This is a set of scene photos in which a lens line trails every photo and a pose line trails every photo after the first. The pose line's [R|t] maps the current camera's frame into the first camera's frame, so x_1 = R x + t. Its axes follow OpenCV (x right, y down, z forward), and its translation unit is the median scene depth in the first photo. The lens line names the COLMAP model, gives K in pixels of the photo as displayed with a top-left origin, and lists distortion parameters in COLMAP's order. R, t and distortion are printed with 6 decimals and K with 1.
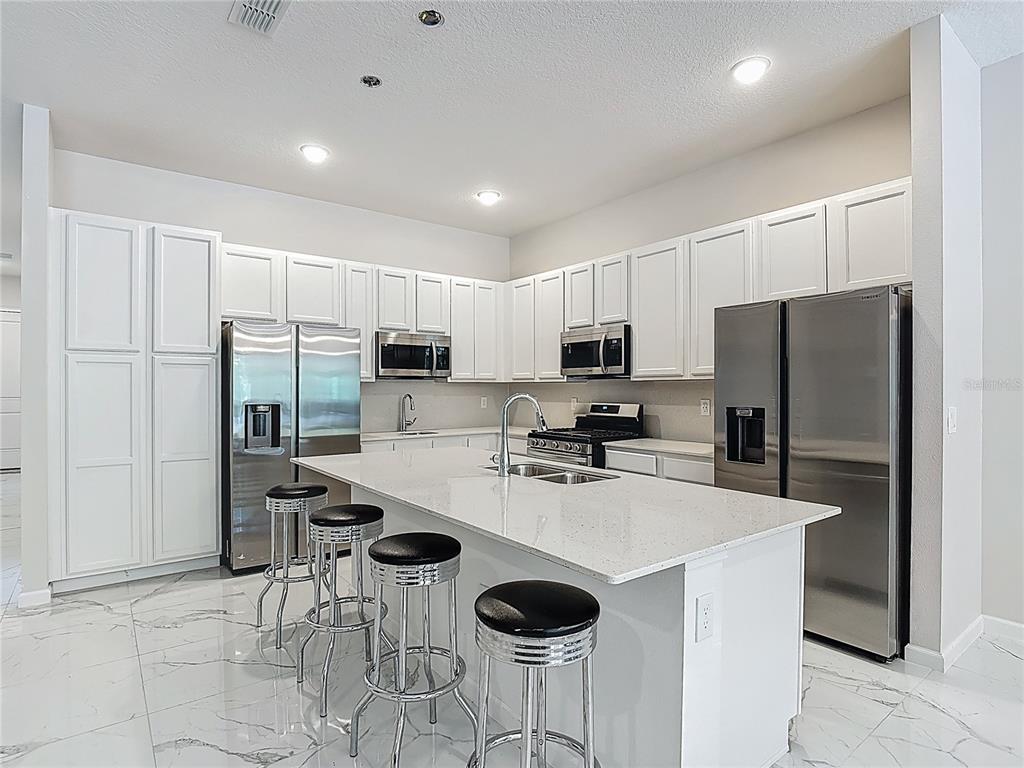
lens RADIAL K [[552.1, 0, 517.3], [0, 552.1, 389.7], [0, 0, 1]] dist [-0.009587, -0.000535]
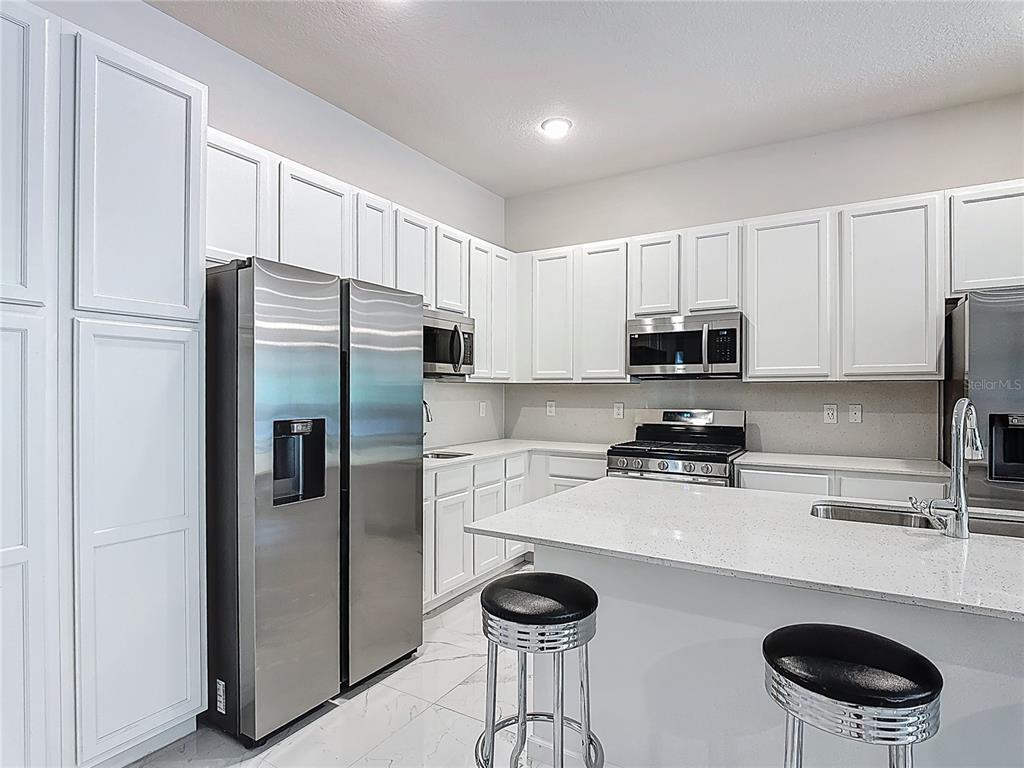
lens RADIAL K [[552.1, 0, 515.9], [0, 552.1, 389.4], [0, 0, 1]] dist [-0.009587, -0.000535]
pose [[0.931457, 0.002293, 0.363844, -0.373220], [-0.000391, 0.999986, -0.005300, -0.000544], [-0.363851, 0.004795, 0.931445, 0.345436]]
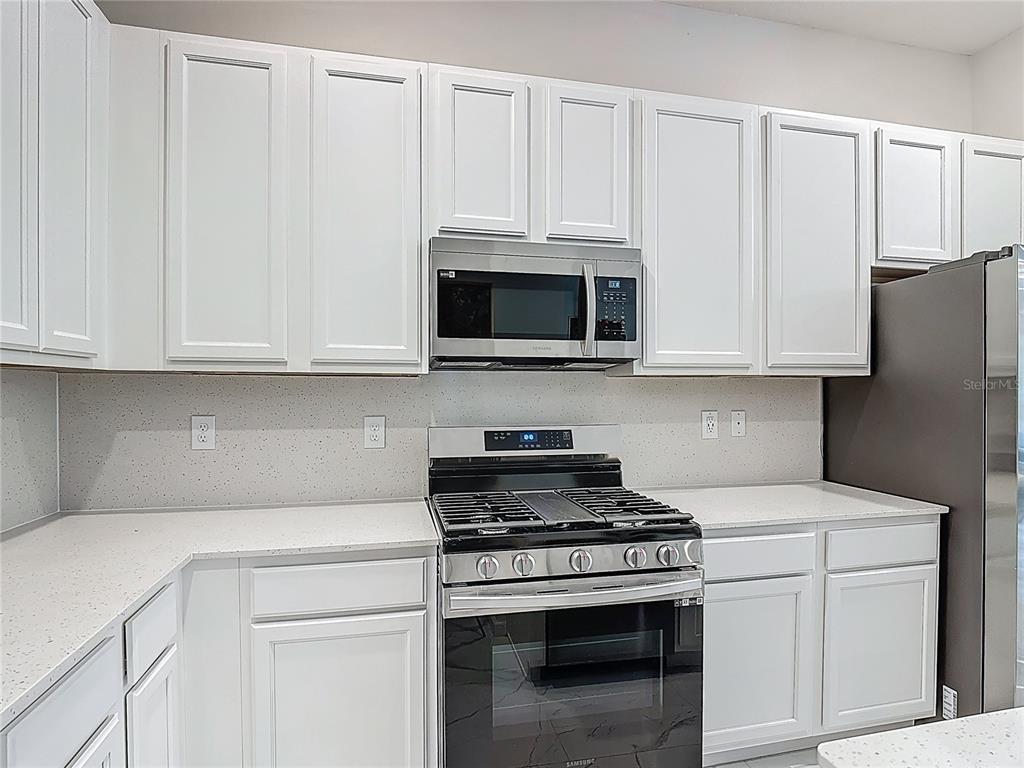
lens RADIAL K [[552.1, 0, 504.2], [0, 552.1, 391.2], [0, 0, 1]] dist [-0.009587, -0.000535]
pose [[0.429070, -0.002226, 0.903269, -0.239237], [0.000558, 0.999997, 0.002200, -0.003536], [-0.903271, -0.000440, 0.429070, 0.844928]]
